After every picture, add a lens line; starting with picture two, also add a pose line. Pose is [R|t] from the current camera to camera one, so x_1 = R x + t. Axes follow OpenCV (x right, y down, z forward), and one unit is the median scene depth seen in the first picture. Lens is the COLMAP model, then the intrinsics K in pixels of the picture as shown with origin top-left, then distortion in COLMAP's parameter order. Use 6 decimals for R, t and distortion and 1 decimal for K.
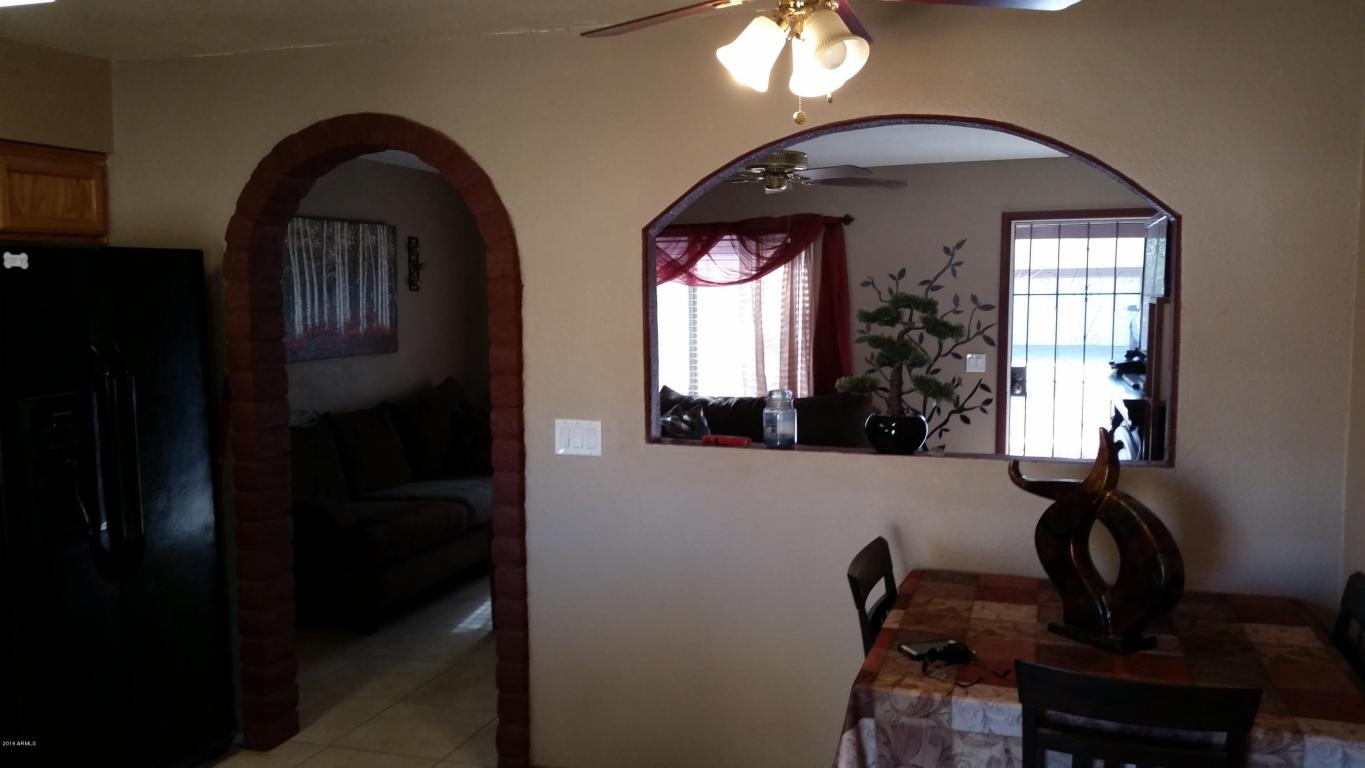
lens RADIAL K [[1104.2, 0, 691.2], [0, 1104.2, 381.0], [0, 0, 1]] dist [0.134516, -0.270413]
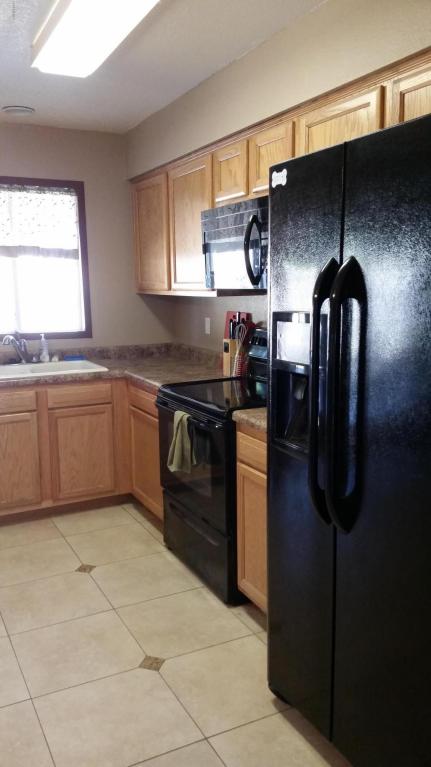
lens RADIAL K [[620.5, 0, 212.2], [0, 620.5, 392.7], [0, 0, 1]] dist [0.134516, -0.270413]
pose [[-0.713195, 0.131641, -0.688494, -0.097631], [-0.046500, 0.971159, 0.233856, -0.037643], [0.699422, 0.198800, -0.686504, 1.130397]]
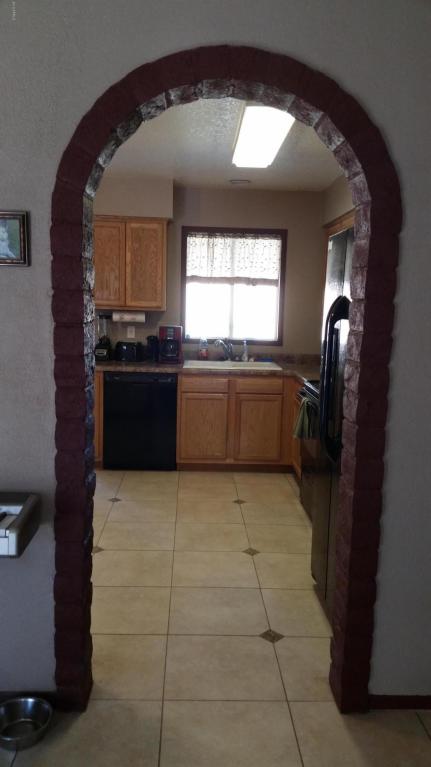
lens RADIAL K [[621.5, 0, 206.8], [0, 621.5, 386.9], [0, 0, 1]] dist [0.160930, -0.375498]
pose [[-0.945930, 0.024503, -0.323444, -0.082283], [-0.048551, 0.975215, 0.215867, -0.077159], [0.320717, 0.219899, -0.921295, 1.518381]]
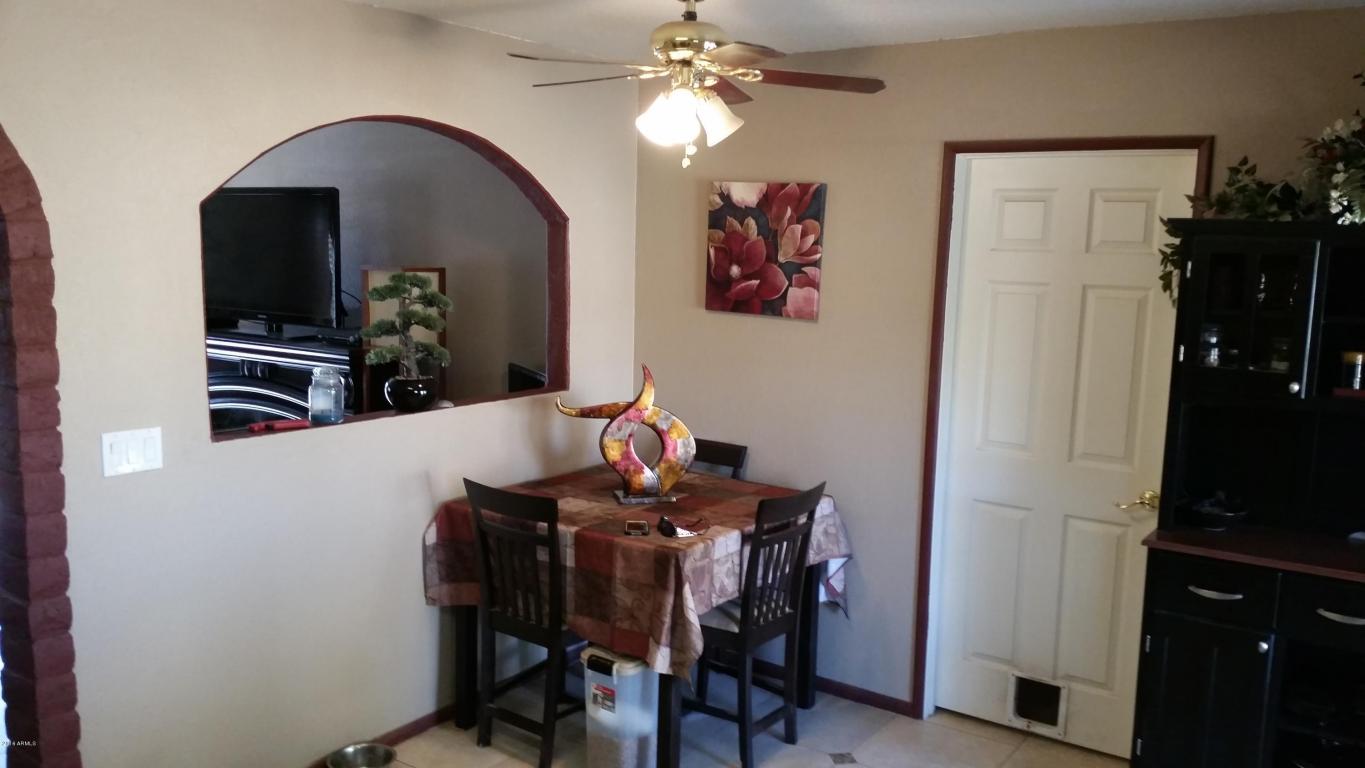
lens RADIAL K [[1098.0, 0, 682.3], [0, 1098.0, 381.9], [0, 0, 1]] dist [0.158042, -0.340913]
pose [[0.300385, -0.115305, 0.946823, -0.714128], [0.056339, 0.993078, 0.103064, -0.059455], [-0.952153, 0.022385, 0.304802, 0.326497]]
